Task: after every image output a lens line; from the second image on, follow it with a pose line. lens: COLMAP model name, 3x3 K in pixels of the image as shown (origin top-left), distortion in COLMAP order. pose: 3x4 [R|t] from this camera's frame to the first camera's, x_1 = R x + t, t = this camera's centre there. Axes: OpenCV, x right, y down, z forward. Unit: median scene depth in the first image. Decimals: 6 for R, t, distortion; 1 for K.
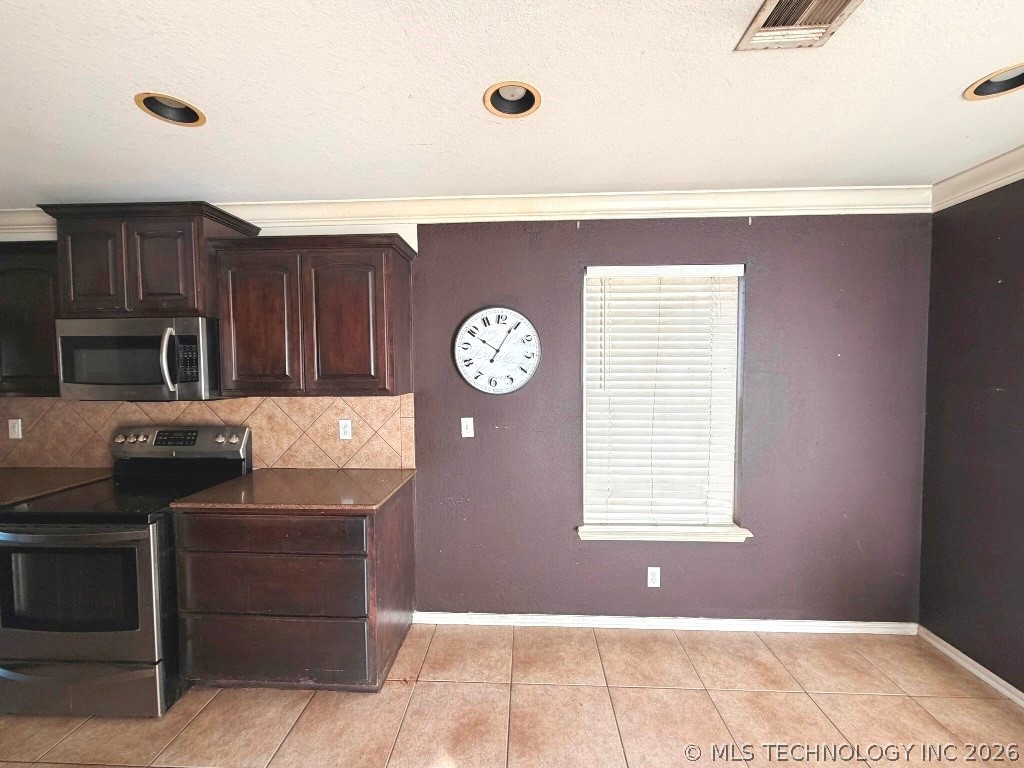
lens RADIAL K [[410.7, 0, 510.7], [0, 410.7, 386.1], [0, 0, 1]] dist [-0.002360, 0.000253]
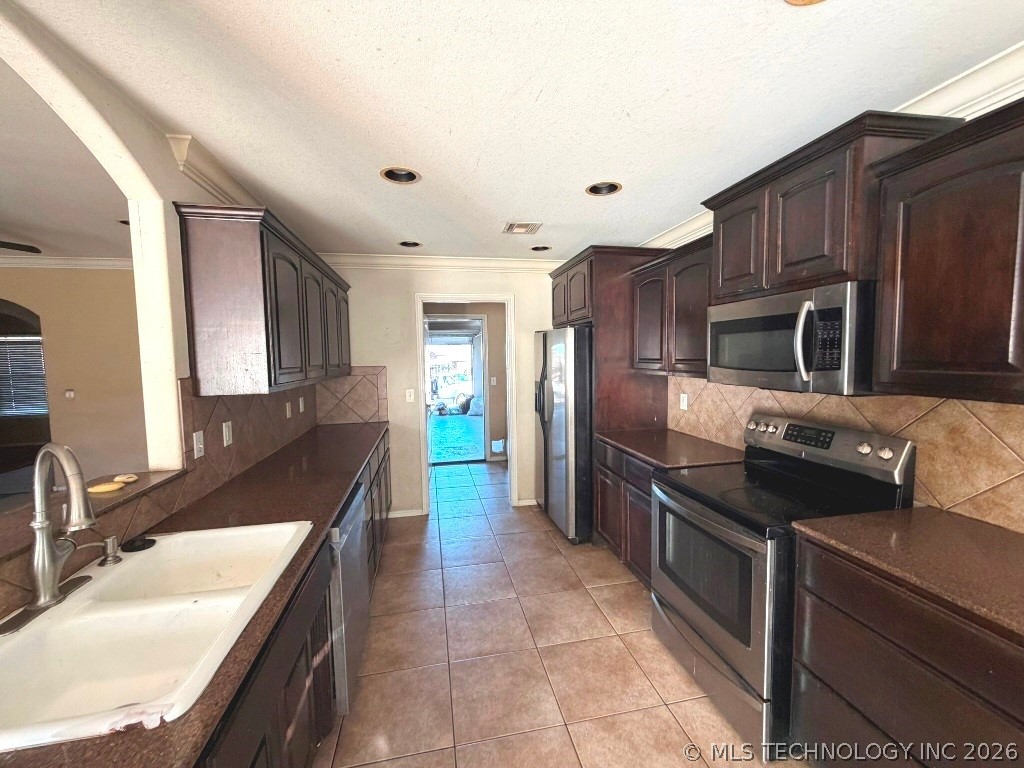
lens RADIAL K [[410.7, 0, 508.7], [0, 410.7, 383.0], [0, 0, 1]] dist [-0.002360, 0.000253]
pose [[0.241499, 0.067104, -0.968078, -0.181801], [-0.025019, 0.997705, 0.062916, -0.018801], [0.970078, 0.009026, 0.242624, 0.233455]]
